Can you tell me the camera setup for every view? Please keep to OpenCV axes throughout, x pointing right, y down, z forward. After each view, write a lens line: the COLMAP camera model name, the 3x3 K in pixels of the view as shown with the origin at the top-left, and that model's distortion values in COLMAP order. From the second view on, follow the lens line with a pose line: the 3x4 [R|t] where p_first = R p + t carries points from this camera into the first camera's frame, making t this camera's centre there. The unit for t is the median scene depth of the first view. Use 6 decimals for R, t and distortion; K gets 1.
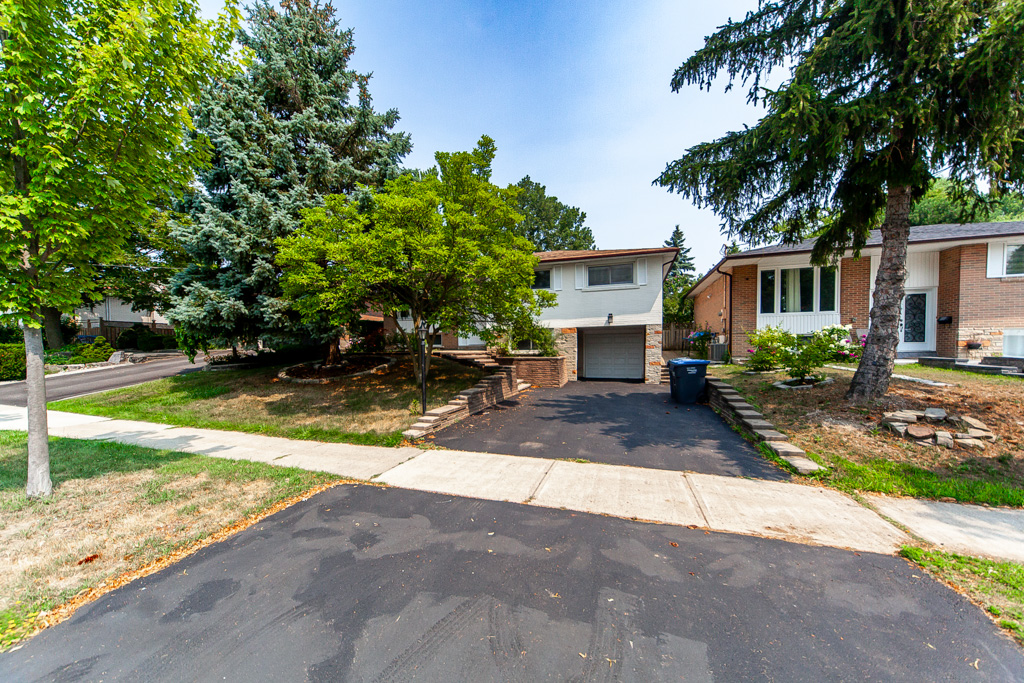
lens RADIAL K [[354.0, 0, 512.0], [0, 354.0, 341.5], [0, 0, 1]] dist [0.000312, 0.000037]
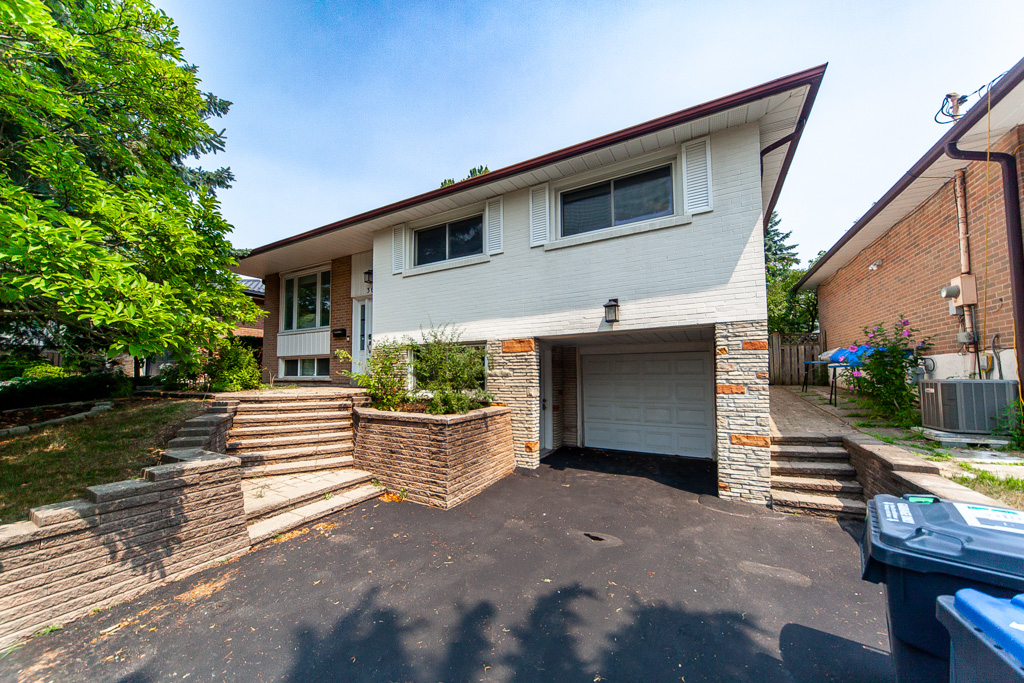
lens RADIAL K [[354.0, 0, 512.0], [0, 354.0, 341.5], [0, 0, 1]] dist [0.000312, 0.000037]
pose [[0.982983, -0.013567, -0.183194, 0.232748], [0.000989, 0.997645, -0.068577, -0.006271], [0.183693, 0.067229, 0.980682, 0.590496]]
